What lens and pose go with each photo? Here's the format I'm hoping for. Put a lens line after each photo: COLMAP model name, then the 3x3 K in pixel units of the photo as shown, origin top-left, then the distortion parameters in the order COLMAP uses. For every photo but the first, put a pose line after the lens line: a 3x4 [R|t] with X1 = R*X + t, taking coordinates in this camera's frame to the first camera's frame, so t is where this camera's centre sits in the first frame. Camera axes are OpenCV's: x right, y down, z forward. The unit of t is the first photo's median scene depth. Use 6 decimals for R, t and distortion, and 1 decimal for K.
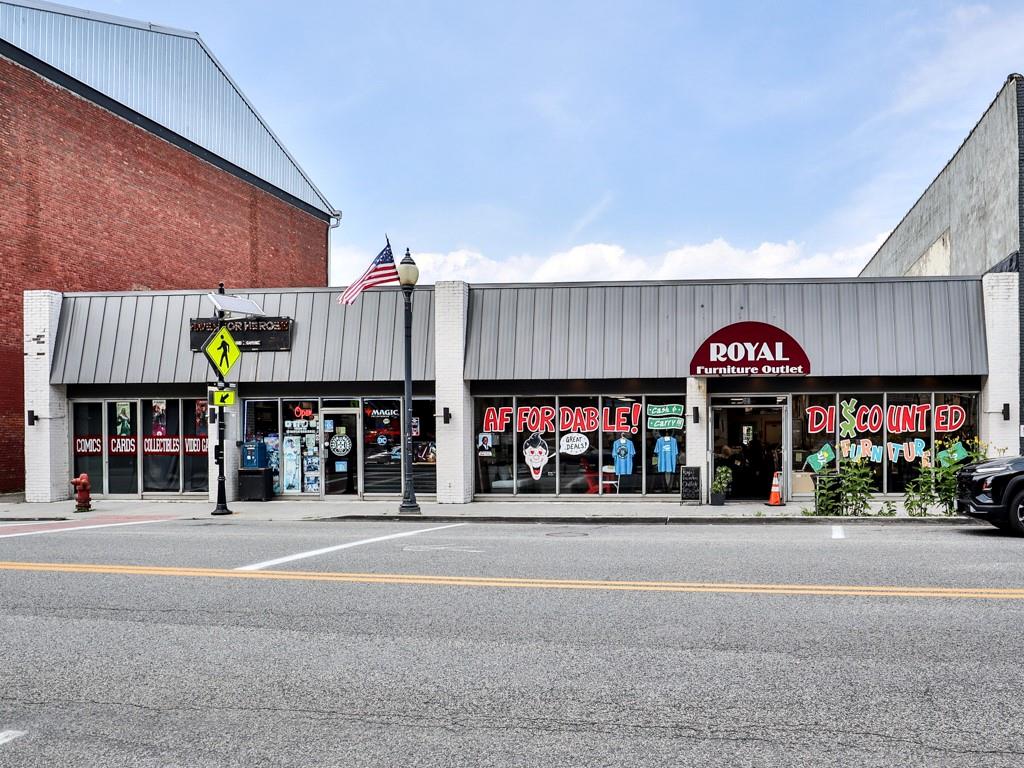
lens RADIAL K [[764.5, 0, 618.8], [0, 764.5, 439.3], [0, 0, 1]] dist [-0.035544, 0.009235]
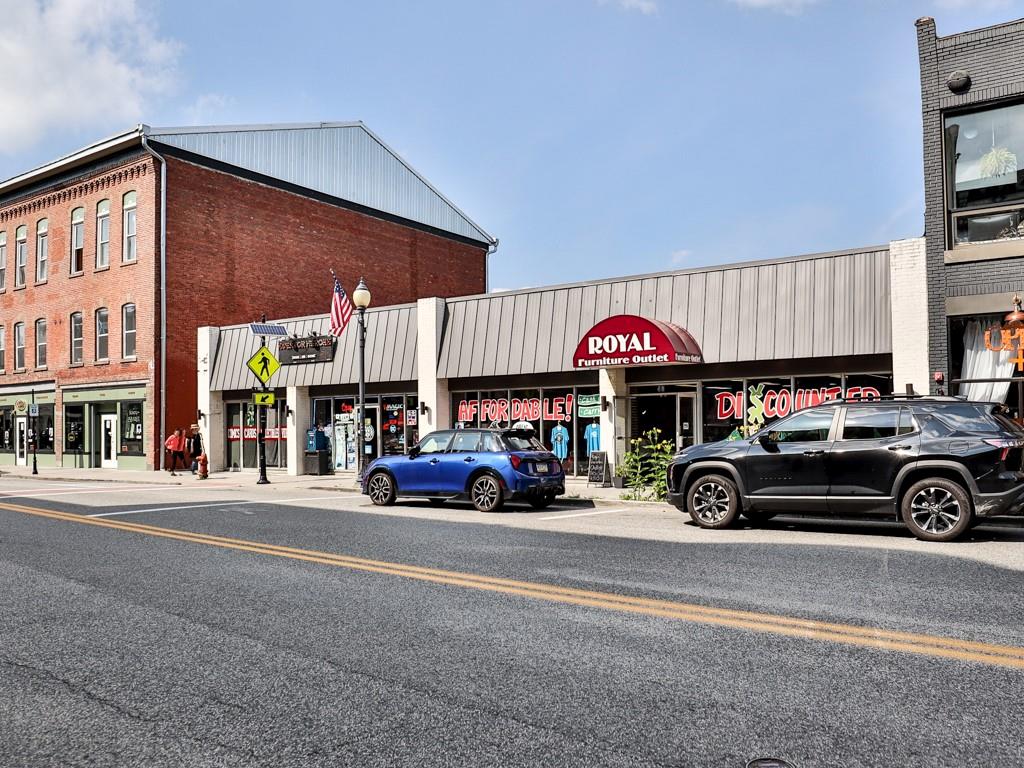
lens RADIAL K [[708.0, 0, 577.2], [0, 708.0, 412.5], [0, 0, 1]] dist [-0.040521, -0.002935]
pose [[0.908120, -0.015505, -0.418424, 0.447700], [0.007509, 0.999756, -0.020750, 0.001032], [0.418644, 0.015702, 0.908015, 0.071353]]
